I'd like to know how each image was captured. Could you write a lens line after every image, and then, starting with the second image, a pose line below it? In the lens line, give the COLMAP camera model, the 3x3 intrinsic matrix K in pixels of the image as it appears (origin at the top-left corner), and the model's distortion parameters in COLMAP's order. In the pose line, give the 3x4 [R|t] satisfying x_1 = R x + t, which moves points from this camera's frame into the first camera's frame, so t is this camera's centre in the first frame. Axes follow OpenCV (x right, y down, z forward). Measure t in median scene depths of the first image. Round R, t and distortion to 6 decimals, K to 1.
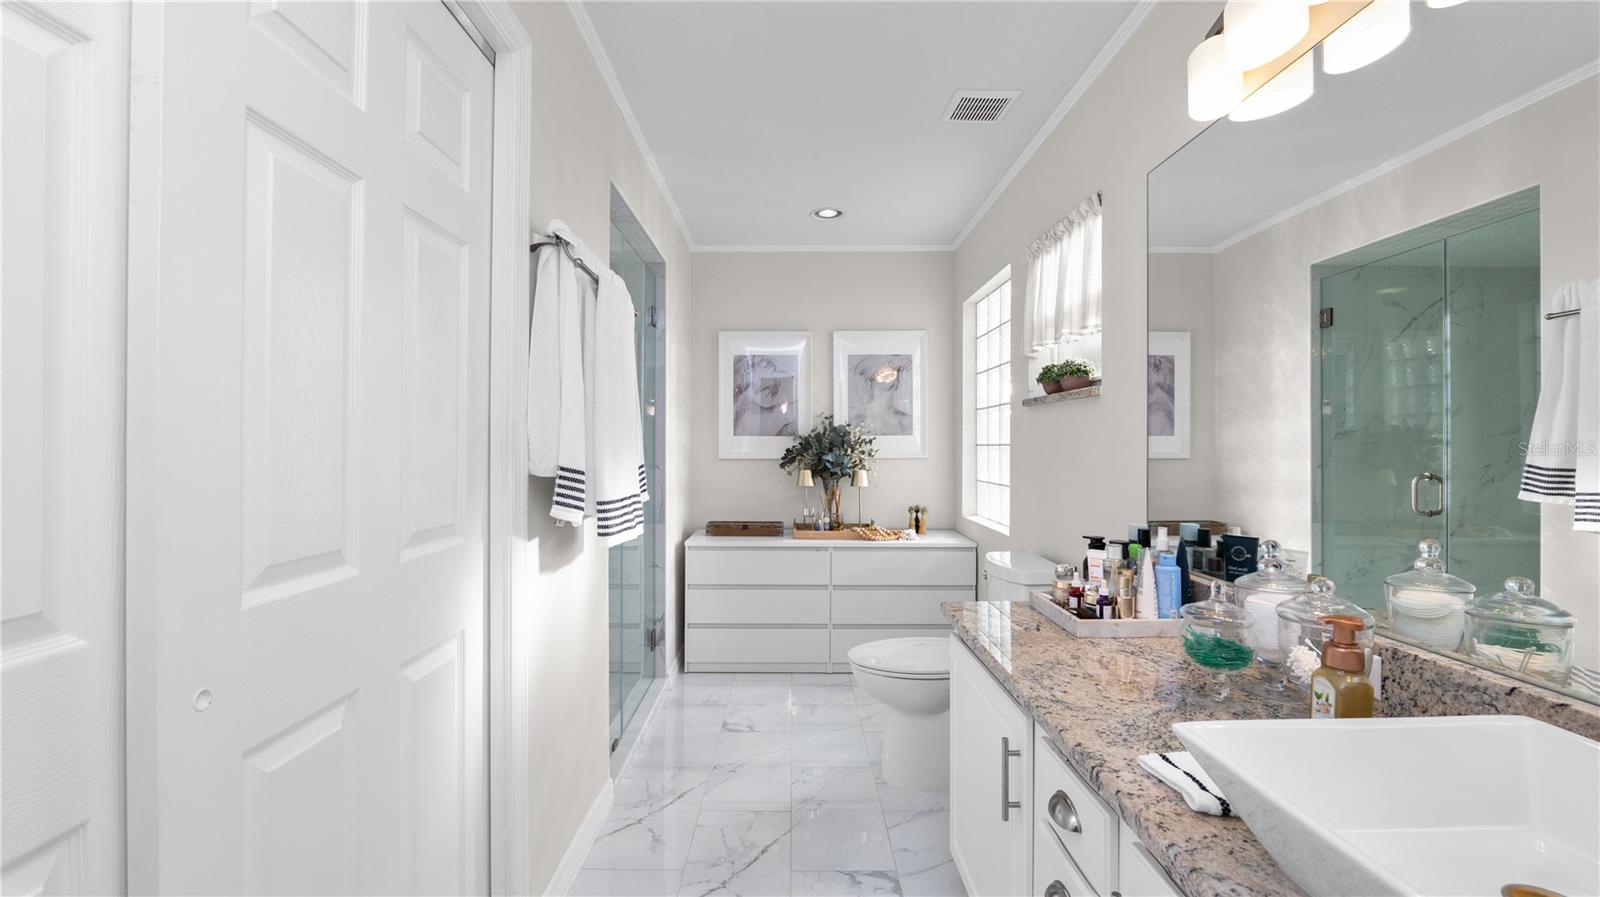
lens RADIAL K [[657.0, 0, 799.8], [0, 657.0, 443.0], [0, 0, 1]] dist [-0.011146, 0.001207]
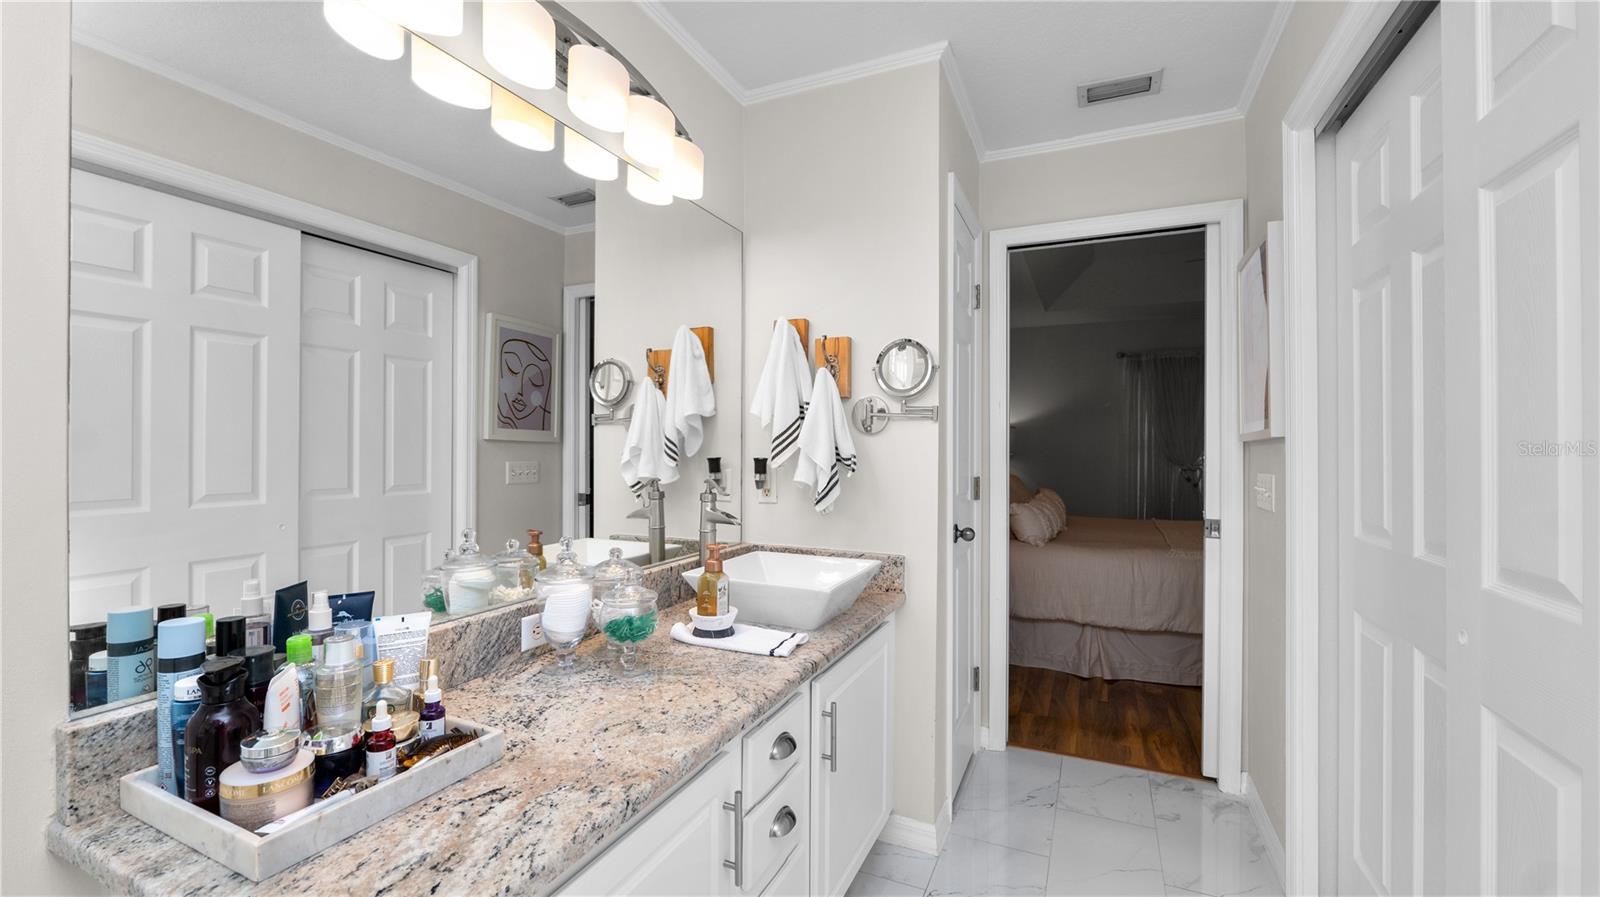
lens RADIAL K [[657.0, 0, 799.4], [0, 657.0, 443.6], [0, 0, 1]] dist [-0.011146, 0.001207]
pose [[-0.907964, -0.006315, 0.419000, -0.139148], [-0.007896, 0.999967, -0.002039, -0.018058], [-0.418973, -0.005159, -0.907984, 1.913940]]
